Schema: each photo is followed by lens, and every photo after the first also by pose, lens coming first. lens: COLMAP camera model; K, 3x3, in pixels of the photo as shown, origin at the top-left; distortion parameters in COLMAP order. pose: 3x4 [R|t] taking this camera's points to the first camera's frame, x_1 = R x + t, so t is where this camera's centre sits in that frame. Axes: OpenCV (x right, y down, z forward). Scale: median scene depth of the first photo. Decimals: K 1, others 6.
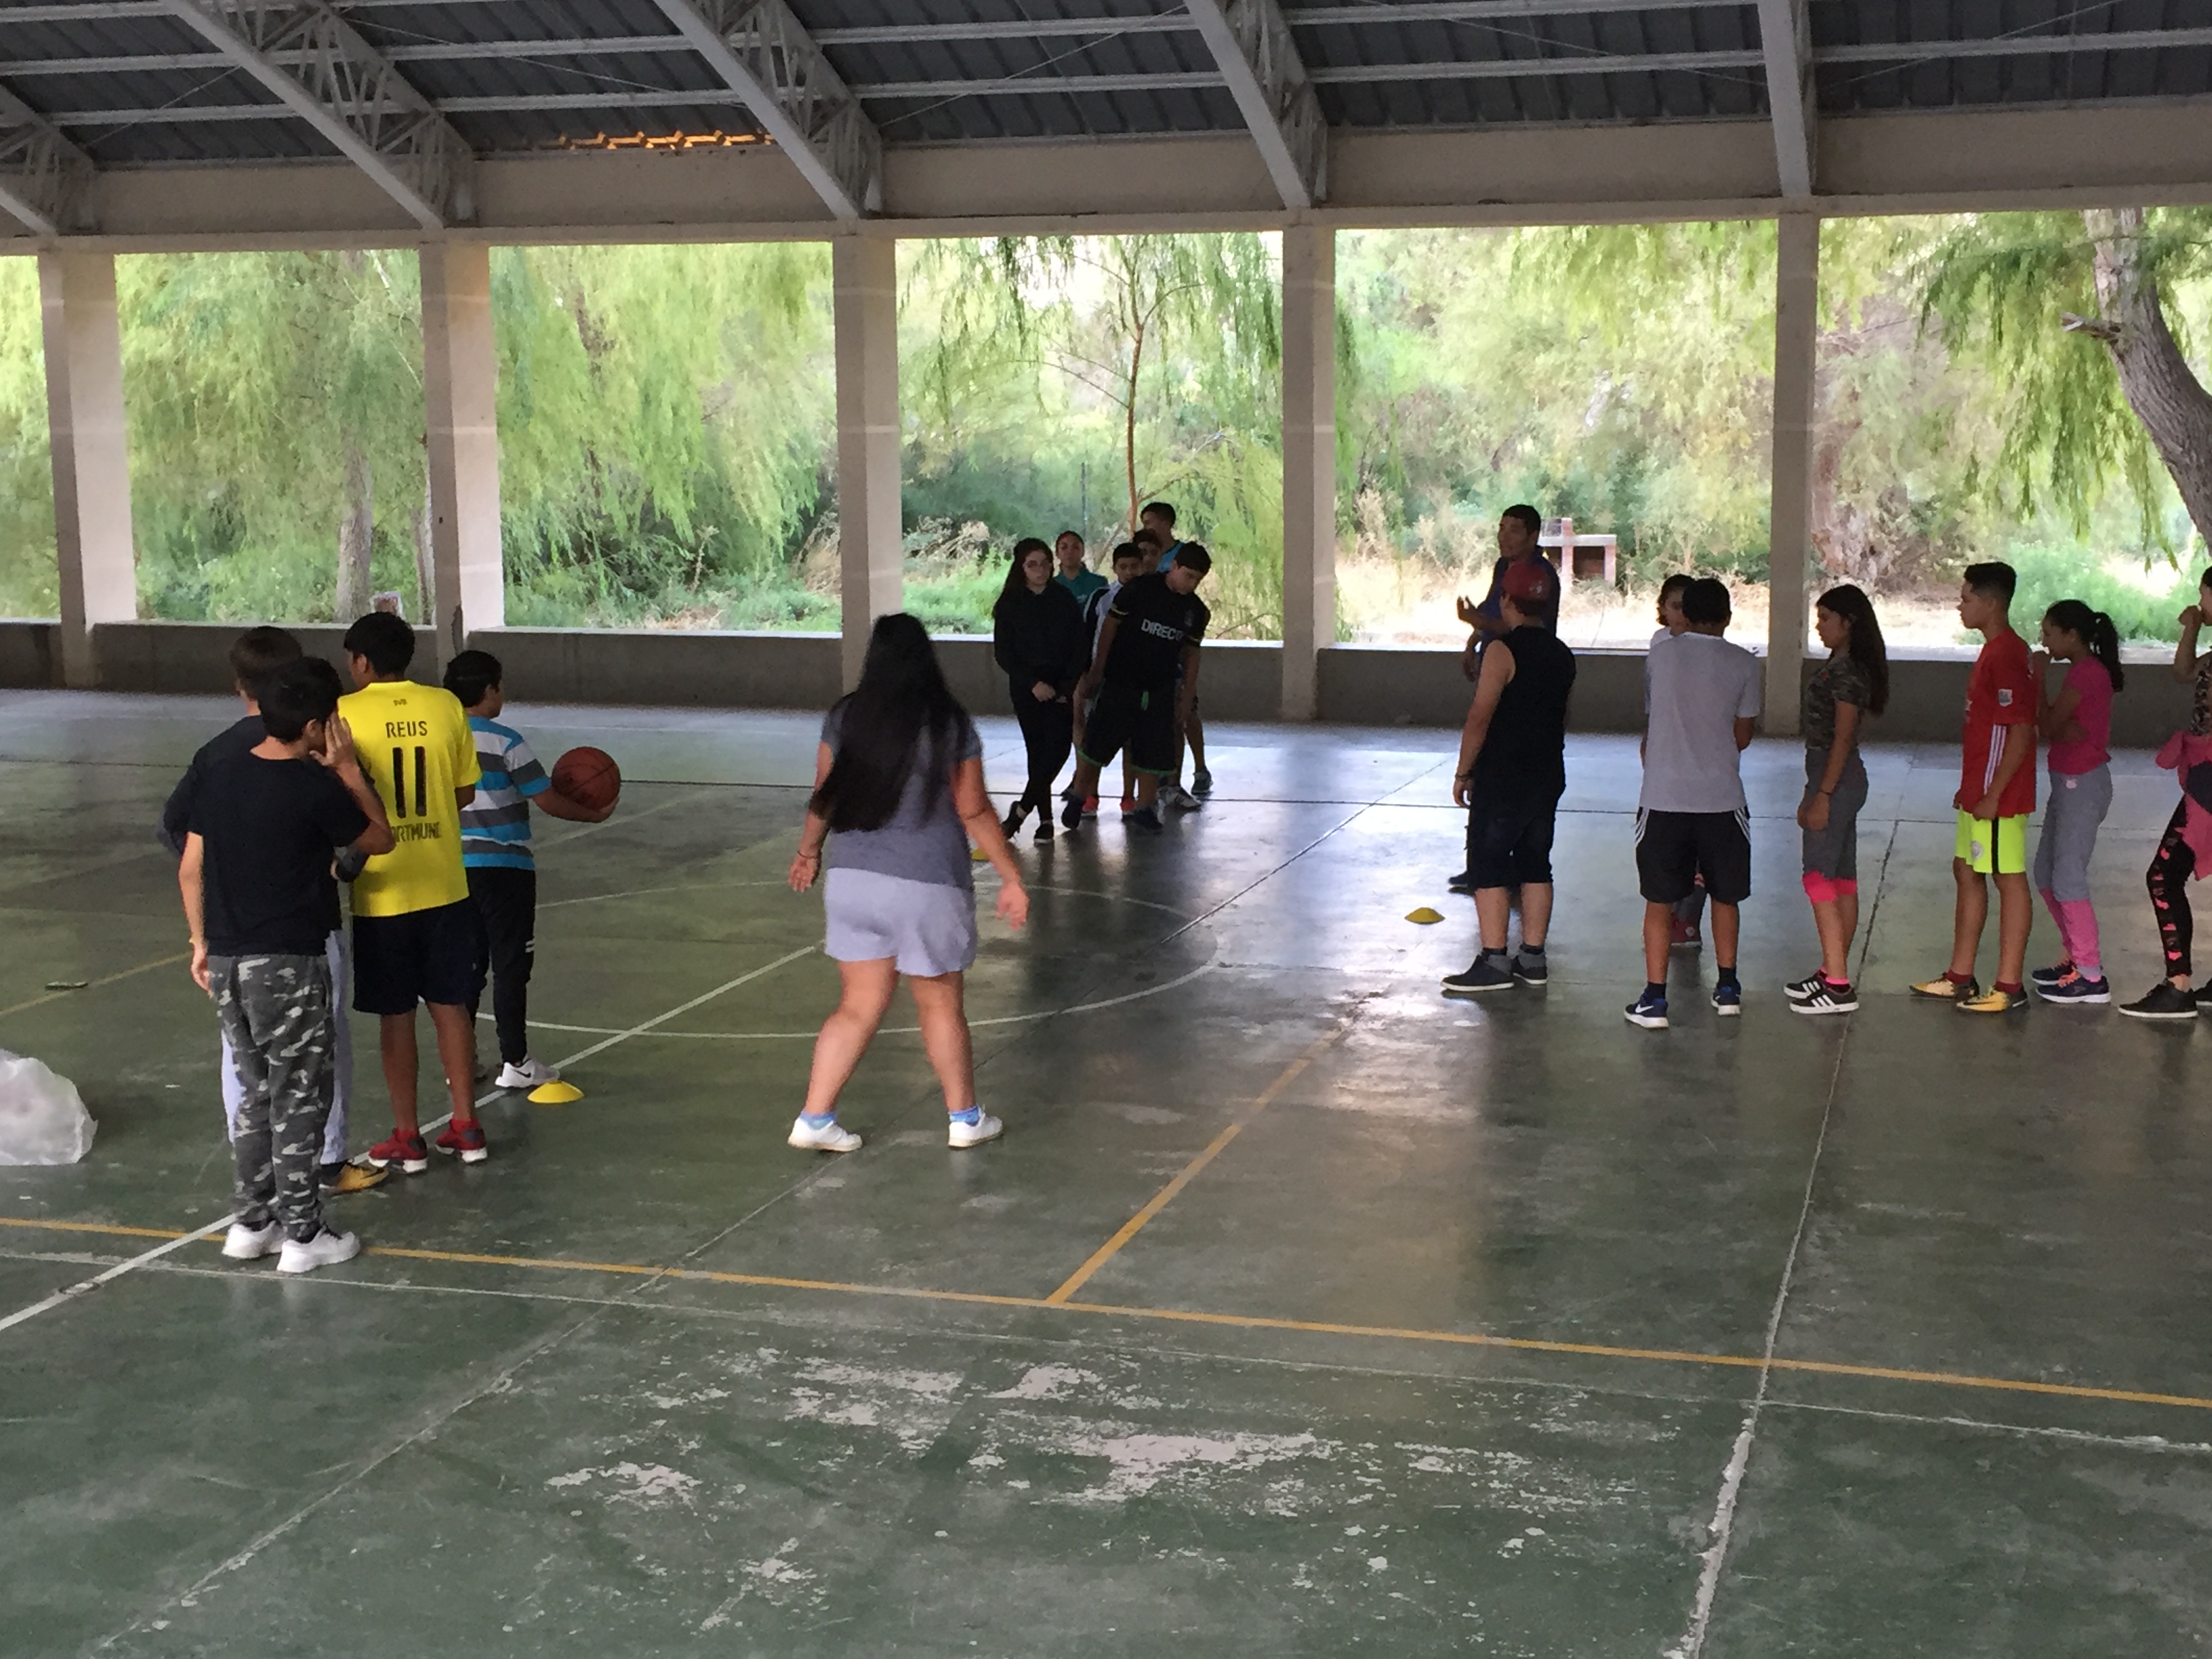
lens RADIAL K [[2943.4, 0, 1195.1], [0, 2943.4, 771.1], [0, 0, 1]] dist [0.042572, 0.018948]
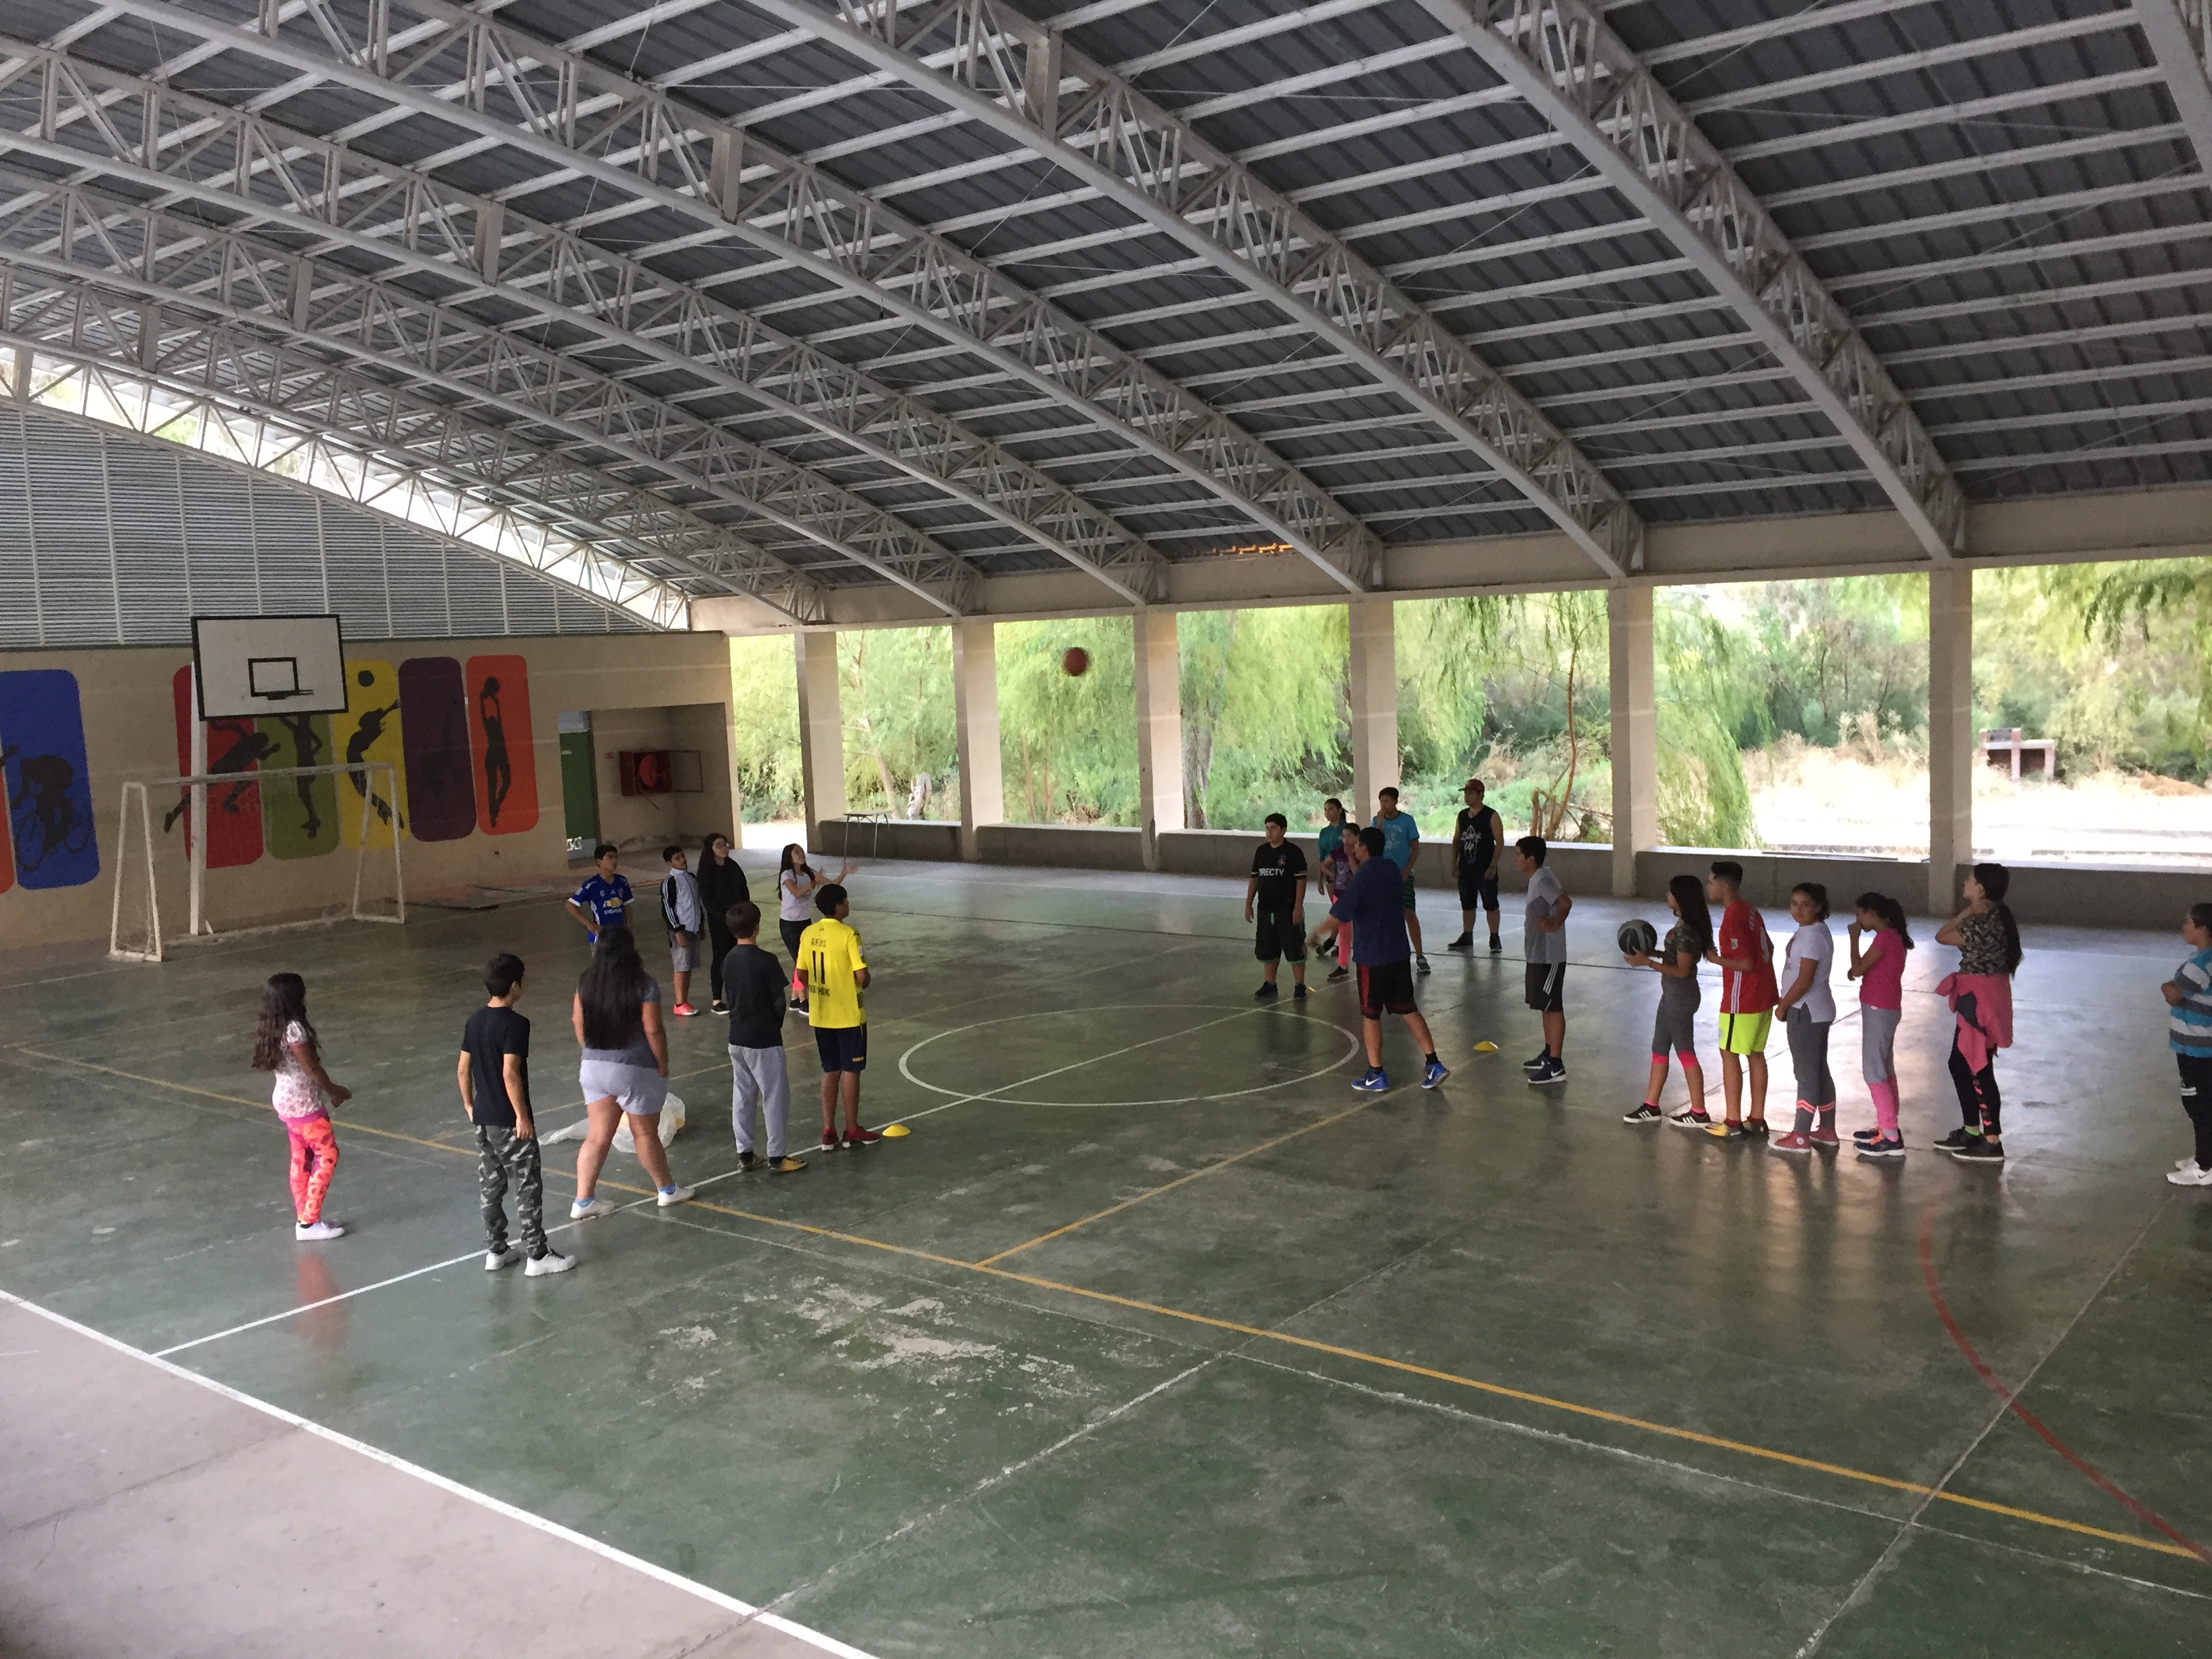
lens RADIAL K [[1907.4, 0, 1113.2], [0, 1907.4, 779.9], [0, 0, 1]] dist [0.095742, -0.128818]
pose [[0.923856, -0.005871, -0.382695, 0.562100], [-0.012463, 0.998891, -0.045411, -0.094531], [0.382537, 0.046723, 0.922758, -0.185713]]
